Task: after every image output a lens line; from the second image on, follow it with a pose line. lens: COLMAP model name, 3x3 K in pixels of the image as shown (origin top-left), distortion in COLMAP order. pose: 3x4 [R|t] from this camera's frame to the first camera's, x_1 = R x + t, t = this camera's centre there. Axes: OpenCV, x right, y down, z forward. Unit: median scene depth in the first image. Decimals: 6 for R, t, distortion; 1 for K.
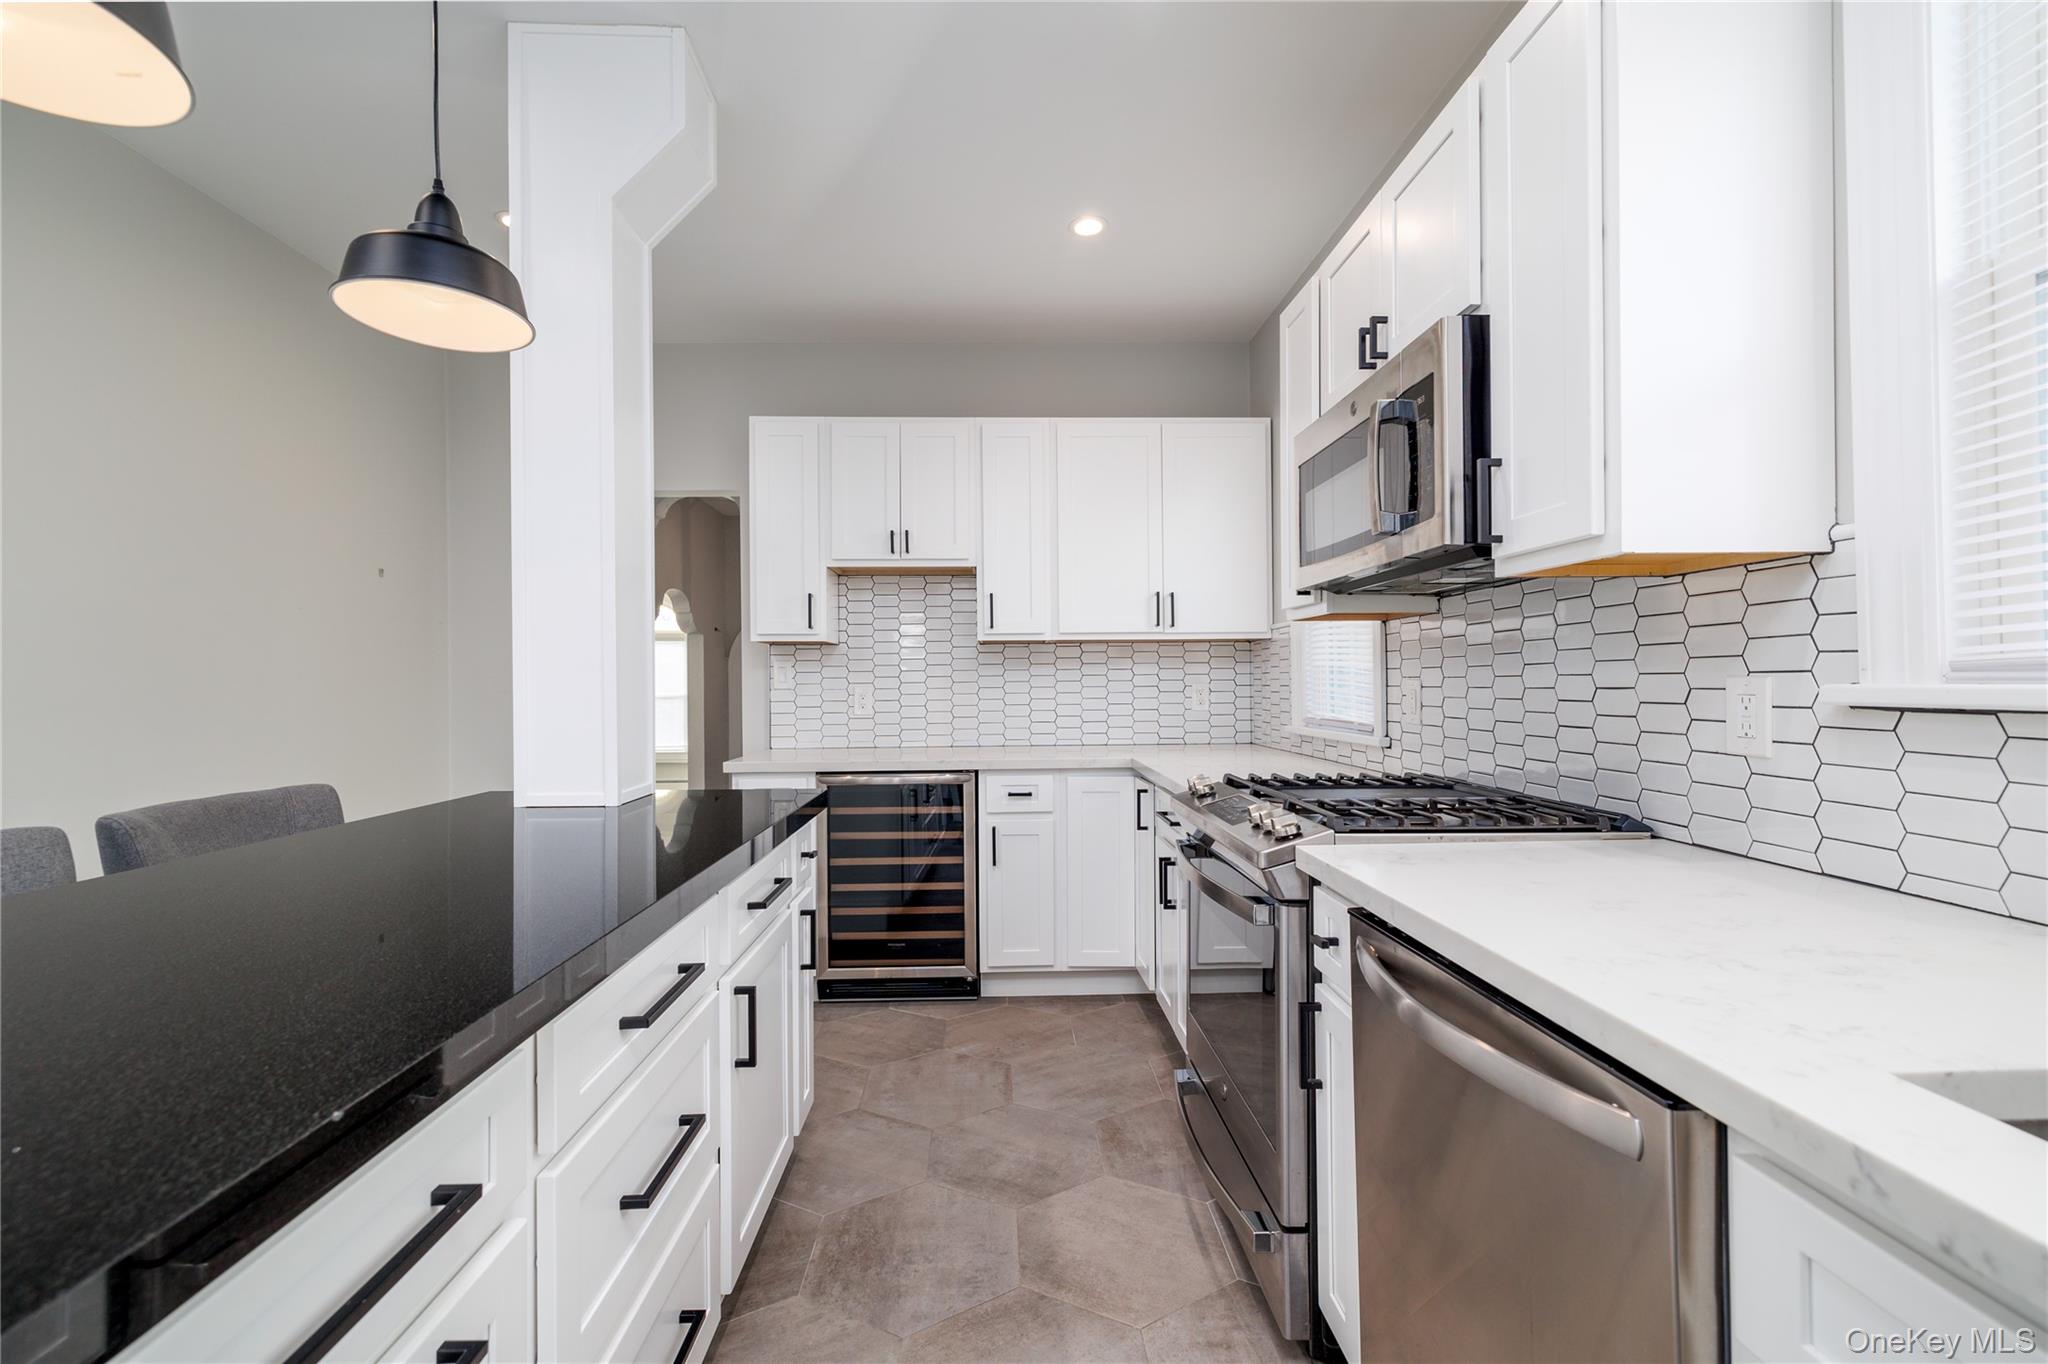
lens RADIAL K [[892.7, 0, 1024.0], [0, 892.7, 682.0], [0, 0, 1]] dist [-0.002931, -0.000371]
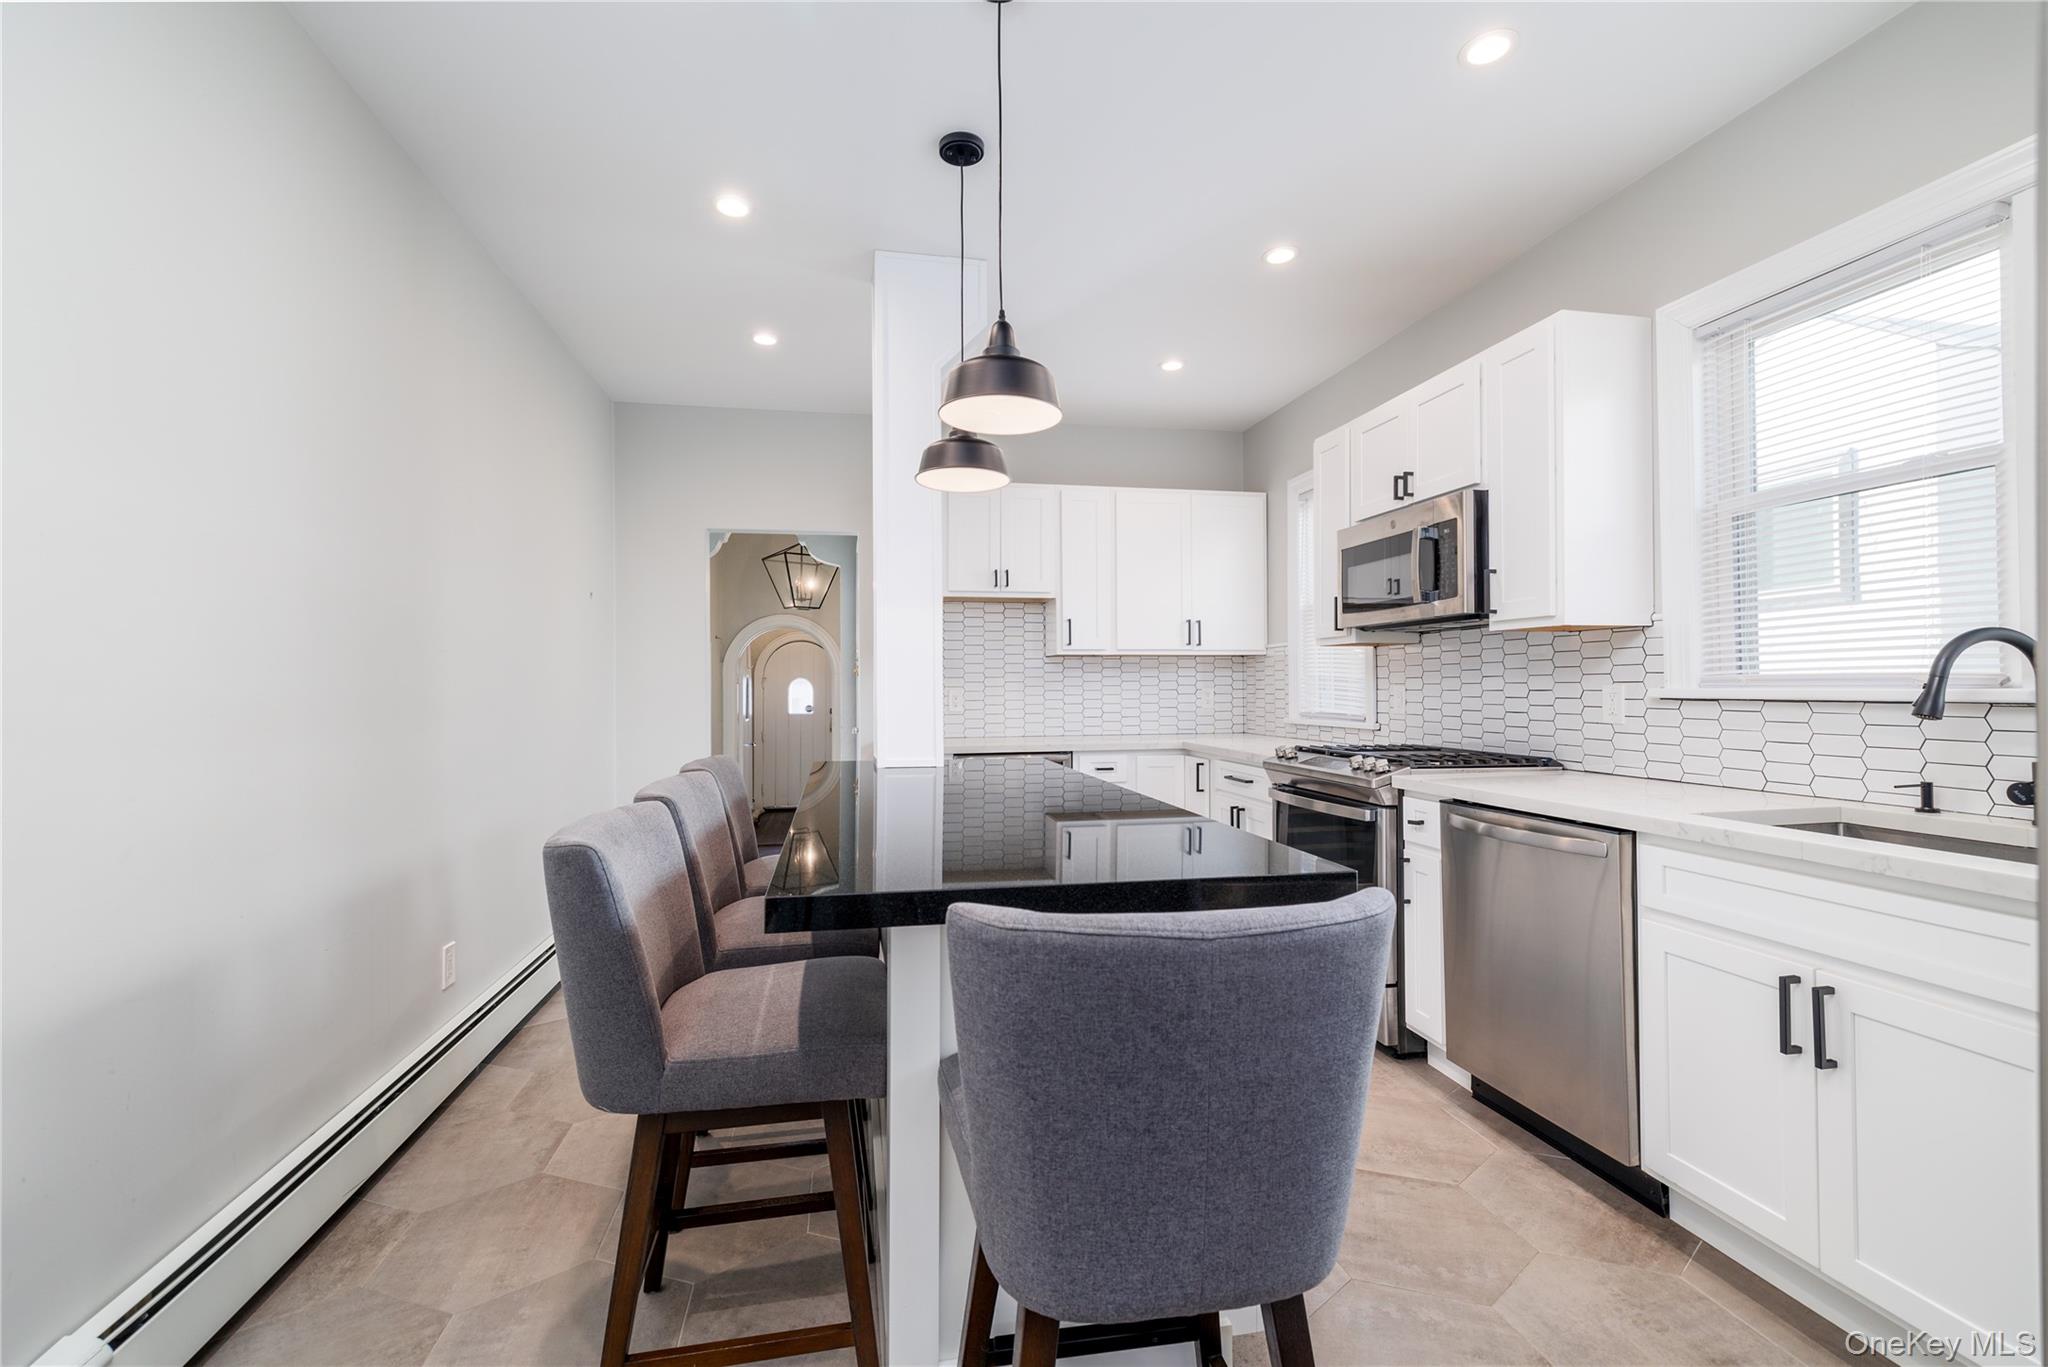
lens RADIAL K [[904.8, 0, 1024.0], [0, 904.8, 683.5], [0, 0, 1]] dist [-0.000710, 0.000080]
pose [[0.985959, 0.004148, 0.166933, -0.635791], [-0.003523, 0.999986, -0.004042, 0.003680], [-0.166948, 0.003397, 0.985960, -0.599451]]
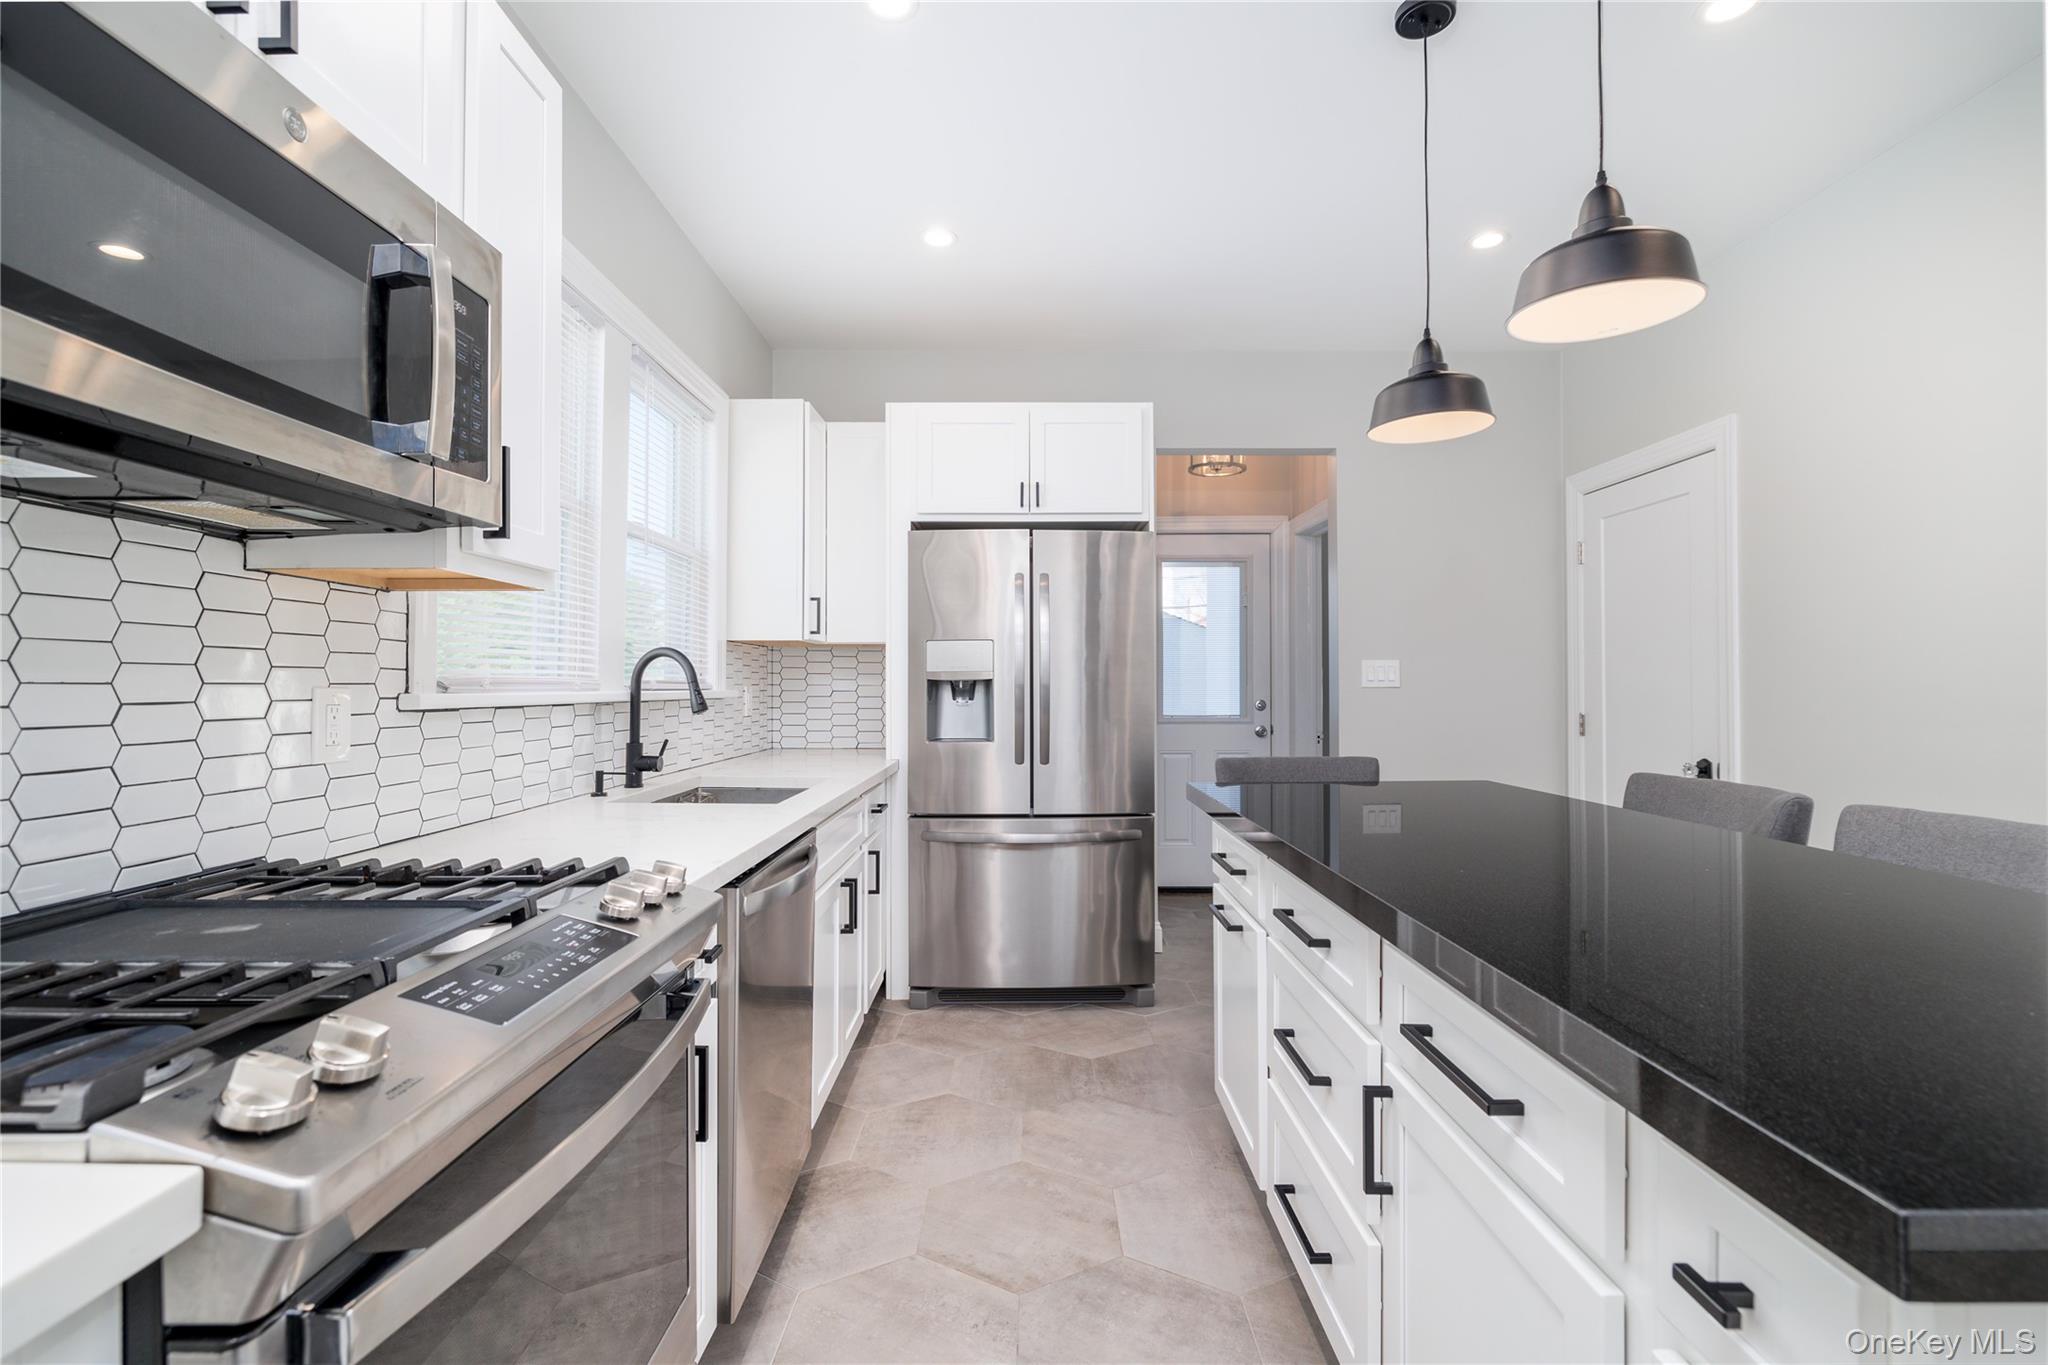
lens RADIAL K [[899.4, 0, 1024.0], [0, 899.4, 682.5], [0, 0, 1]] dist [0.000200, 0.000037]
pose [[-0.999280, 0.010126, 0.036564, -0.037246], [0.009893, 0.999930, -0.006554, 0.002451], [-0.036628, -0.006188, -0.999310, 1.524946]]
